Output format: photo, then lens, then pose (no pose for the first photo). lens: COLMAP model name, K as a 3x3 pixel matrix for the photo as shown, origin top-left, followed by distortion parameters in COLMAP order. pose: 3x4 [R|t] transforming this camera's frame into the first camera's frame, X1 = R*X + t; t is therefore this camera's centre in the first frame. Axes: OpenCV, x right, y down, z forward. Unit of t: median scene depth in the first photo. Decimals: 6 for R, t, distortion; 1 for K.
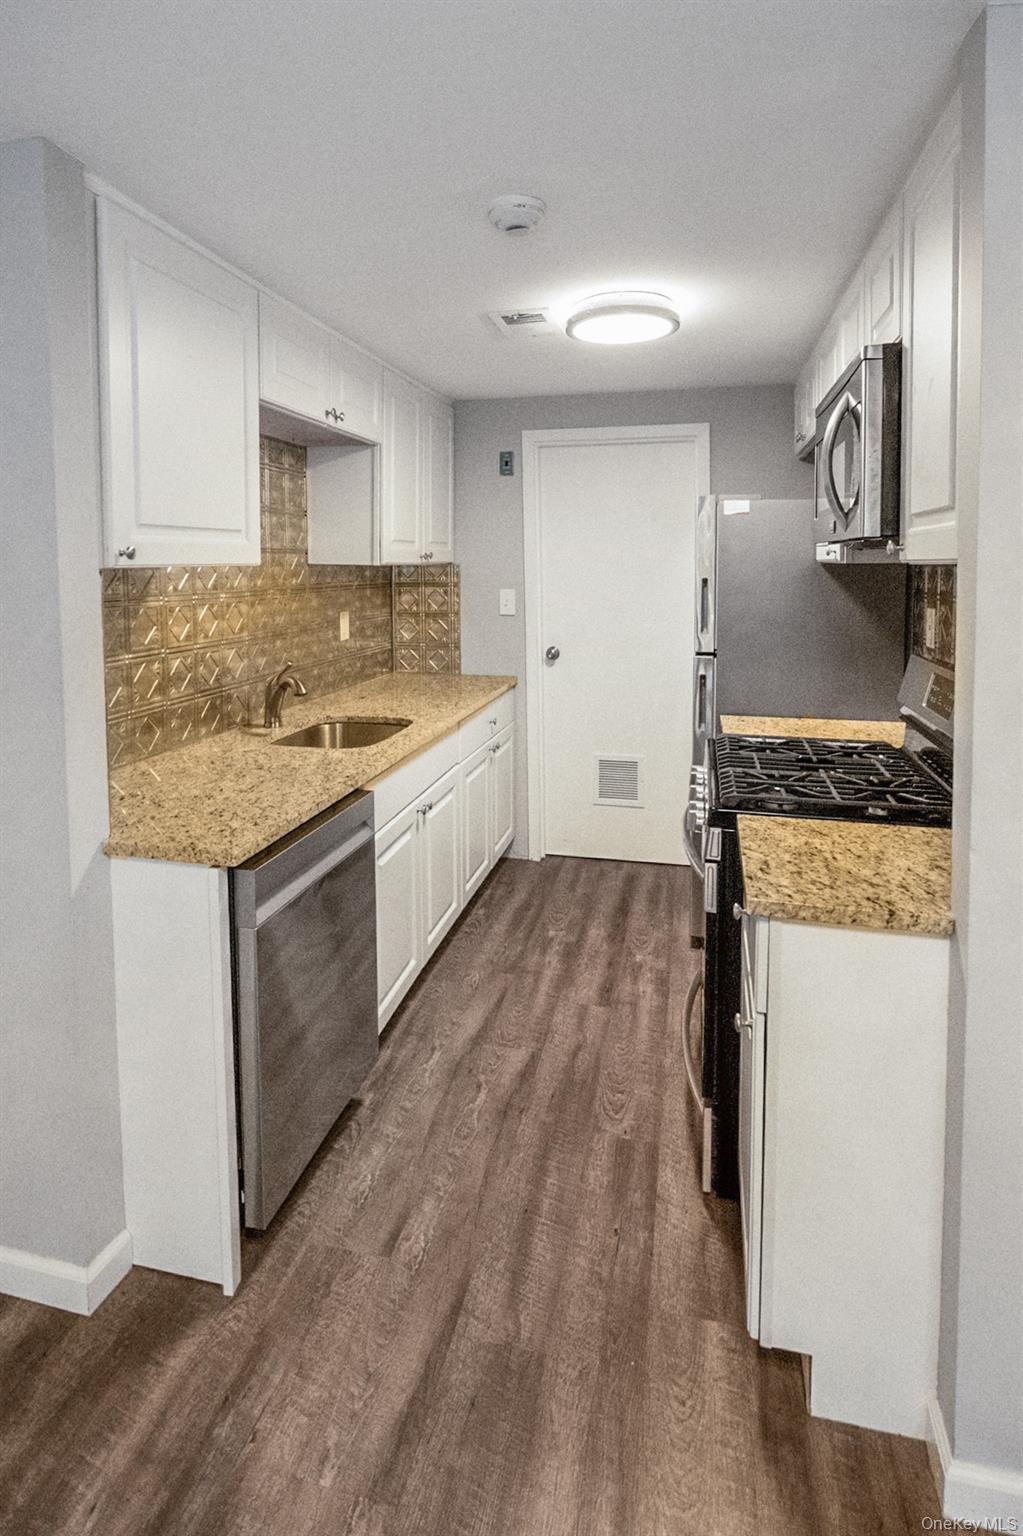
lens RADIAL K [[843.9, 0, 490.5], [0, 843.9, 639.4], [0, 0, 1]] dist [-0.010206, 0.001441]
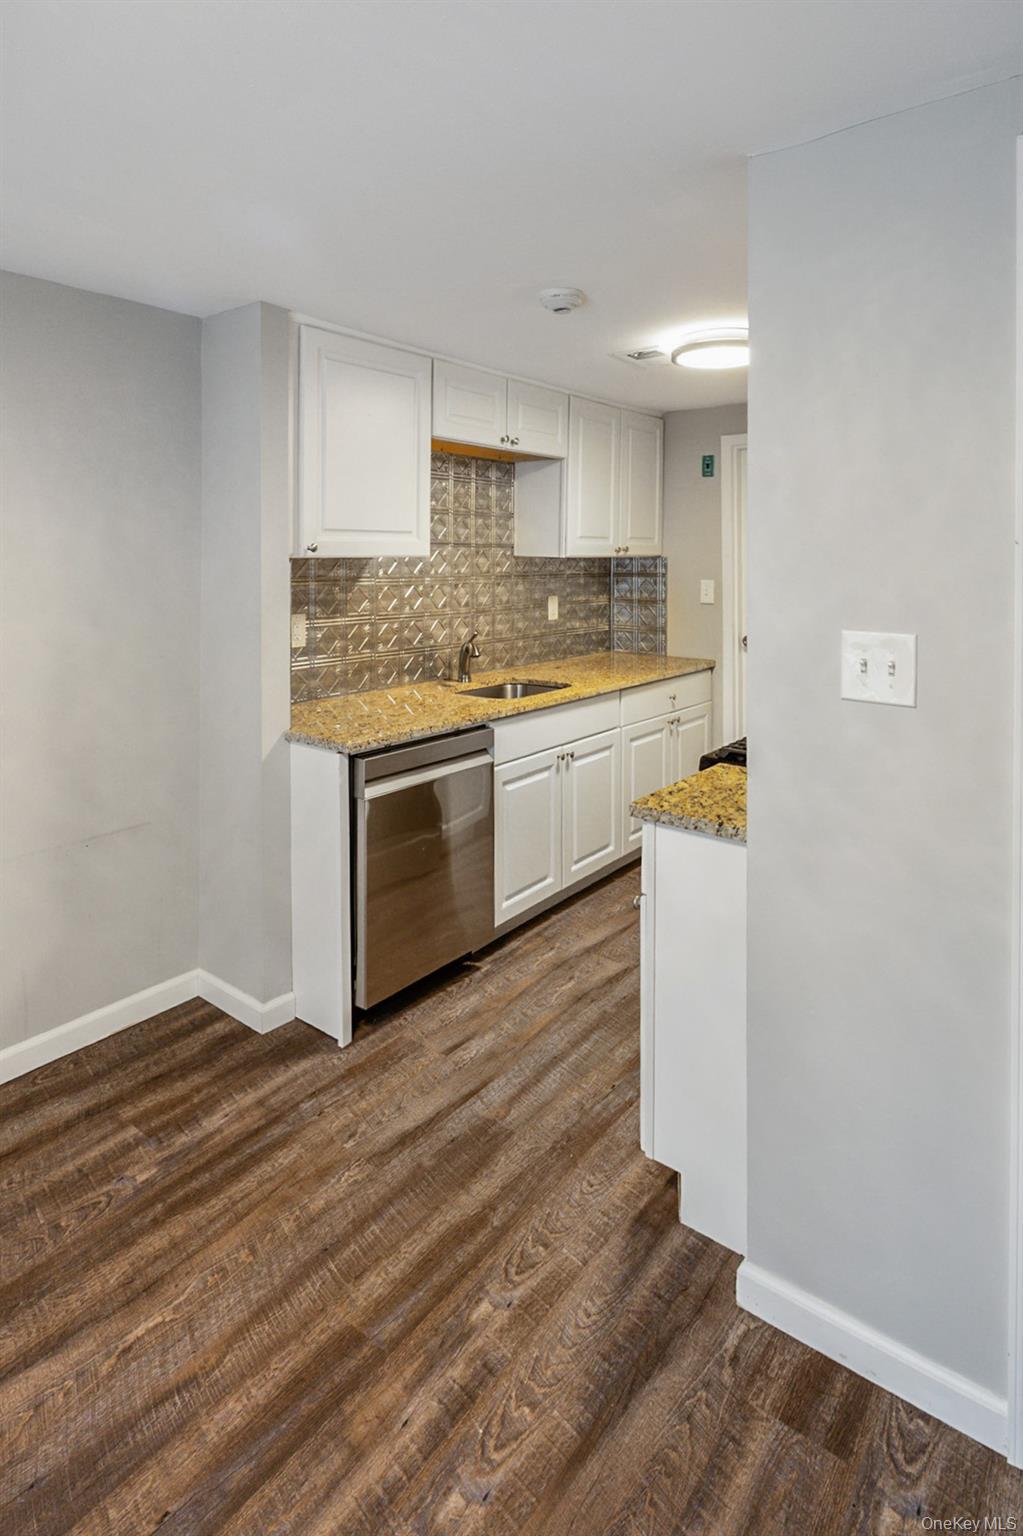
lens RADIAL K [[843.9, 0, 476.0], [0, 843.9, 605.3], [0, 0, 1]] dist [-0.010206, 0.001441]
pose [[0.902365, 0.029760, -0.429944, 0.423806], [-0.043272, 0.998828, -0.021681, 0.019170], [0.428795, 0.038169, 0.902595, -0.220859]]
